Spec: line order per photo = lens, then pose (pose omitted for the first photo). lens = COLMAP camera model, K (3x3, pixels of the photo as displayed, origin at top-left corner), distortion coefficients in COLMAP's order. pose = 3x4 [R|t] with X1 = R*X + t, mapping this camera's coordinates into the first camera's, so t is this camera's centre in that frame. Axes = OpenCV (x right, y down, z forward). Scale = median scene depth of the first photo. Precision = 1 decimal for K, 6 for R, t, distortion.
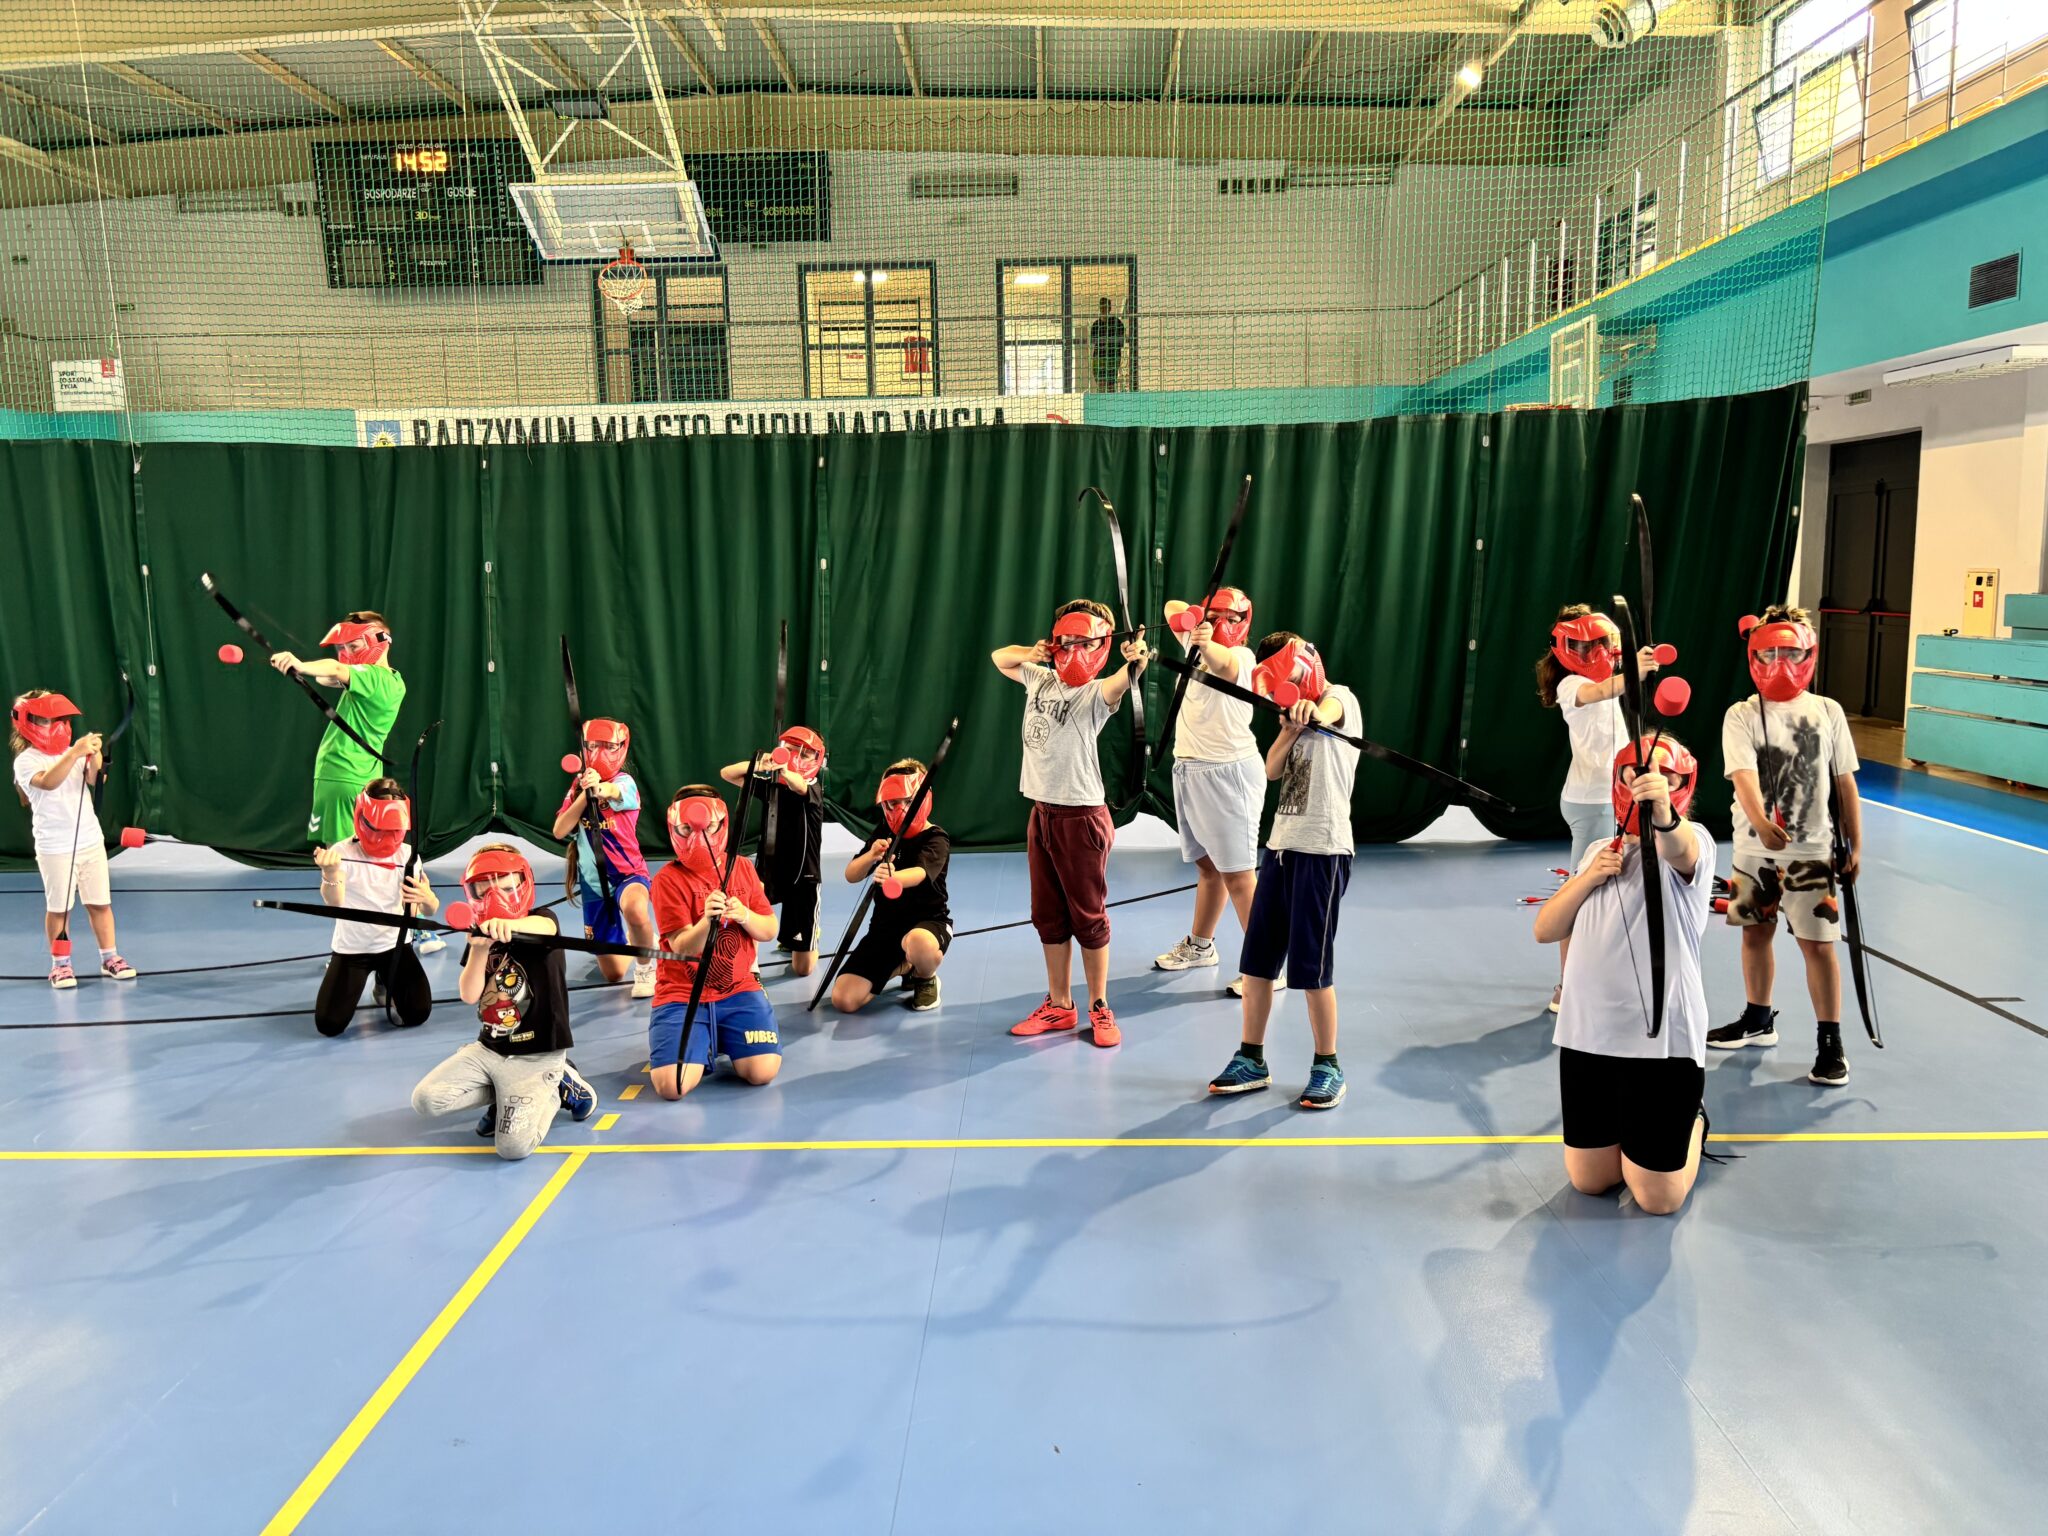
lens RADIAL K [[1528.6, 0, 1006.0], [0, 1528.6, 773.0], [0, 0, 1]] dist [0.025929, -0.032419]
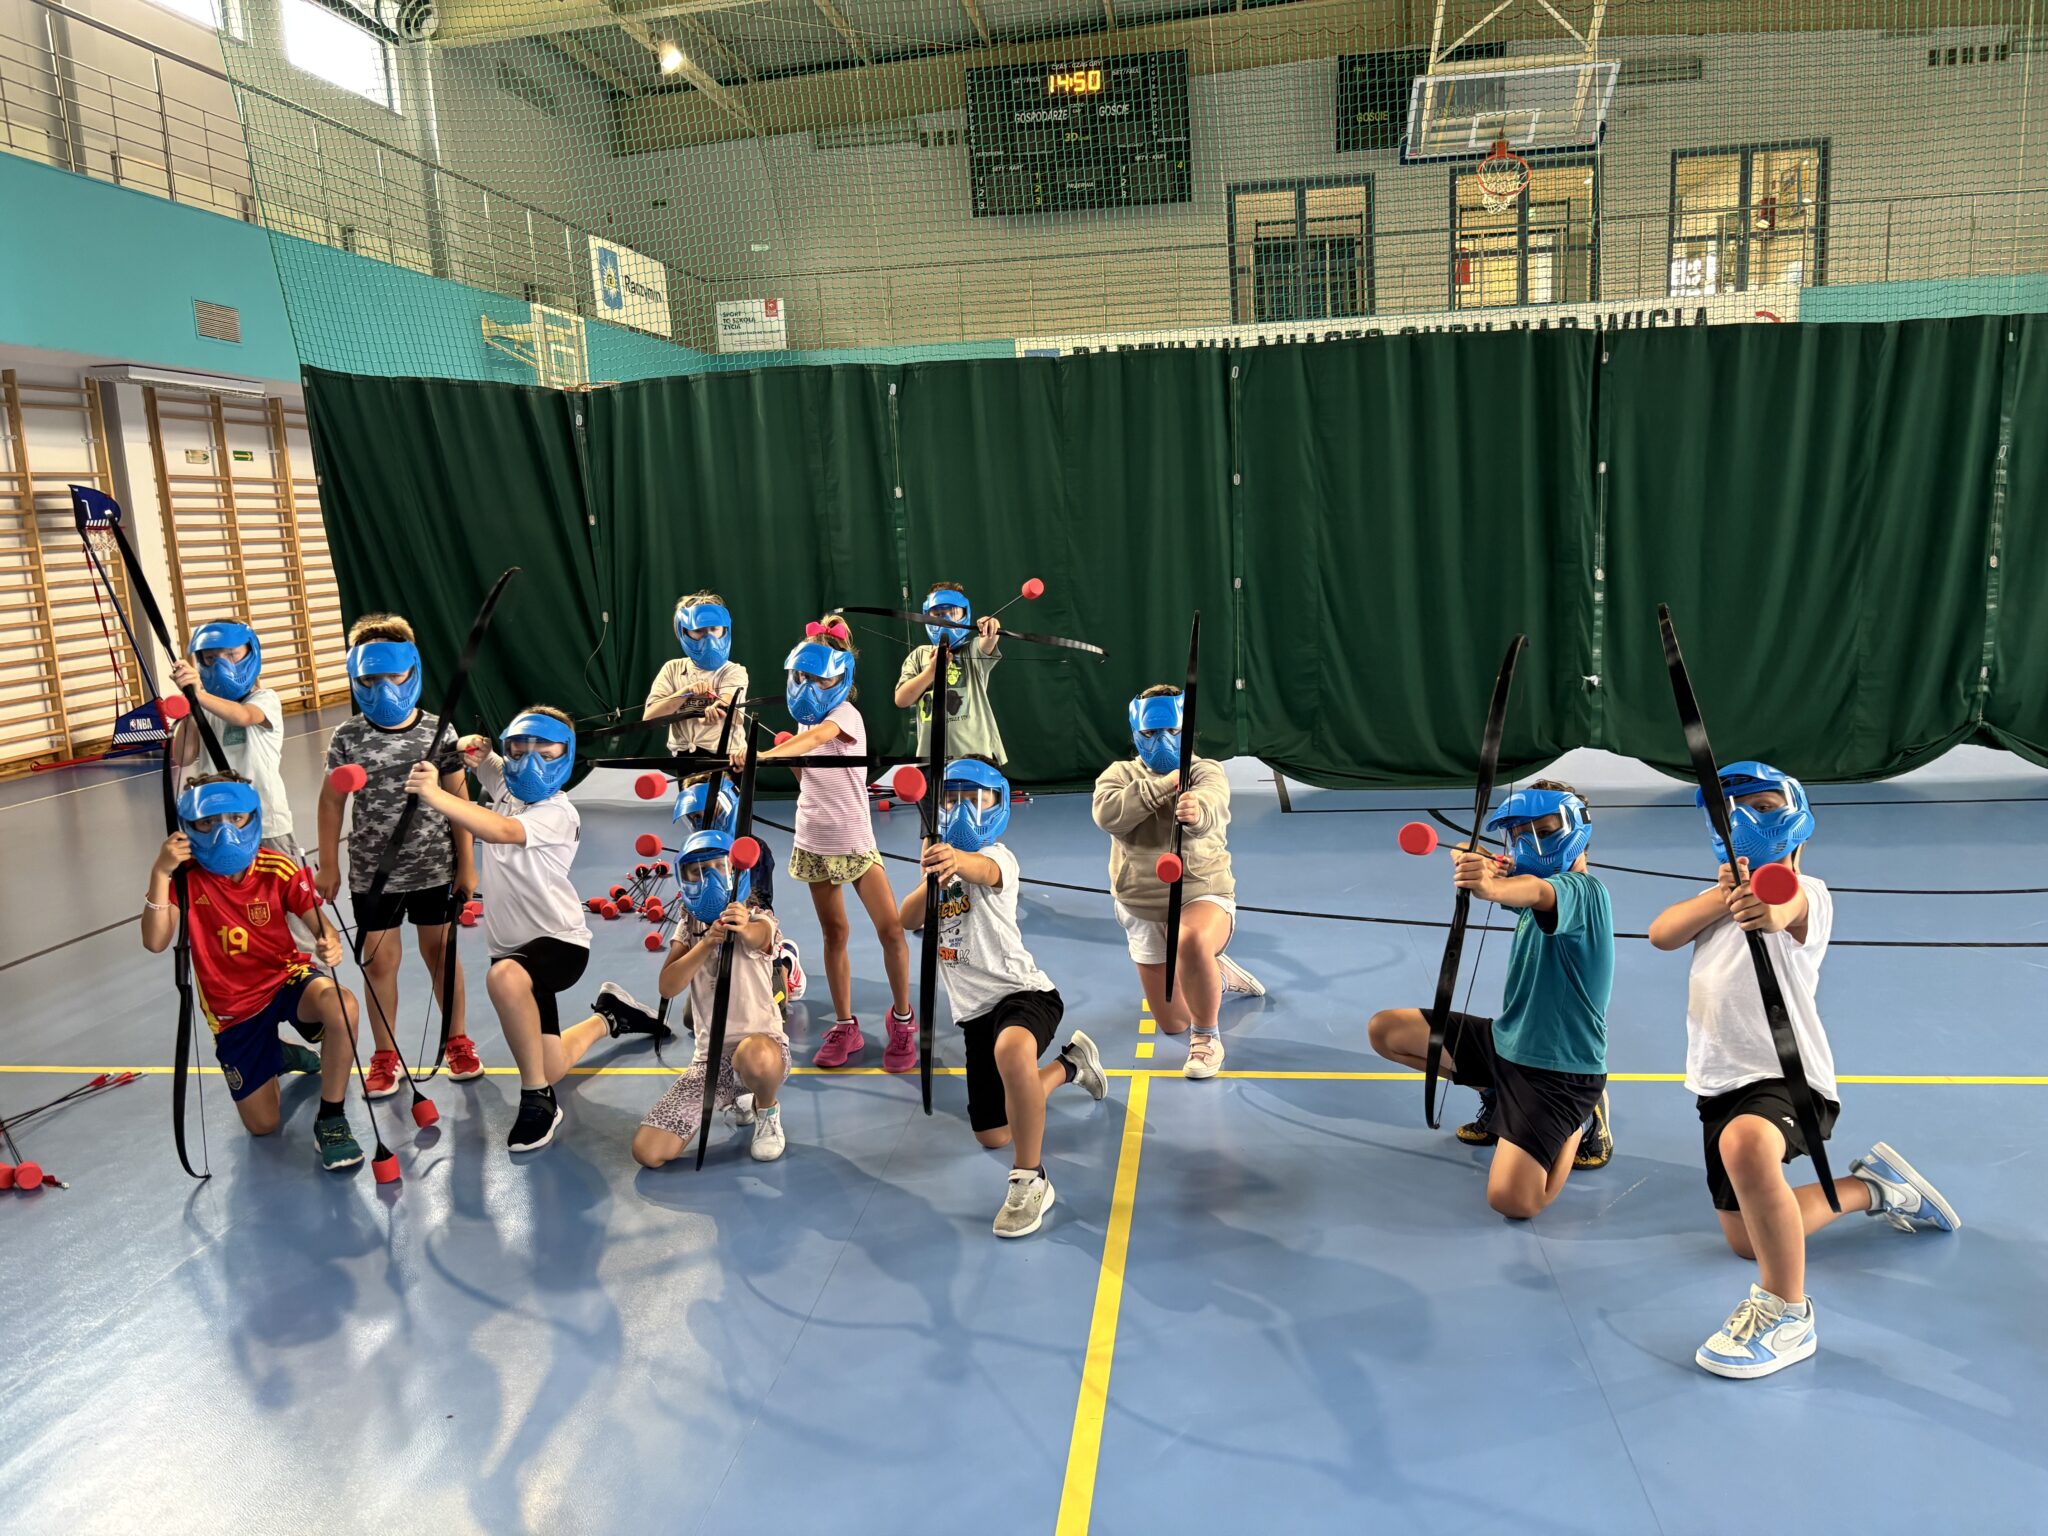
lens RADIAL K [[1528.6, 0, 1023.7], [0, 1528.6, 768.9], [0, 0, 1]] dist [0.025929, -0.032419]
pose [[0.993364, -0.006959, -0.114801, -0.302095], [0.011106, 0.999307, 0.035517, 0.005672], [0.114474, -0.036557, 0.992753, 0.007851]]
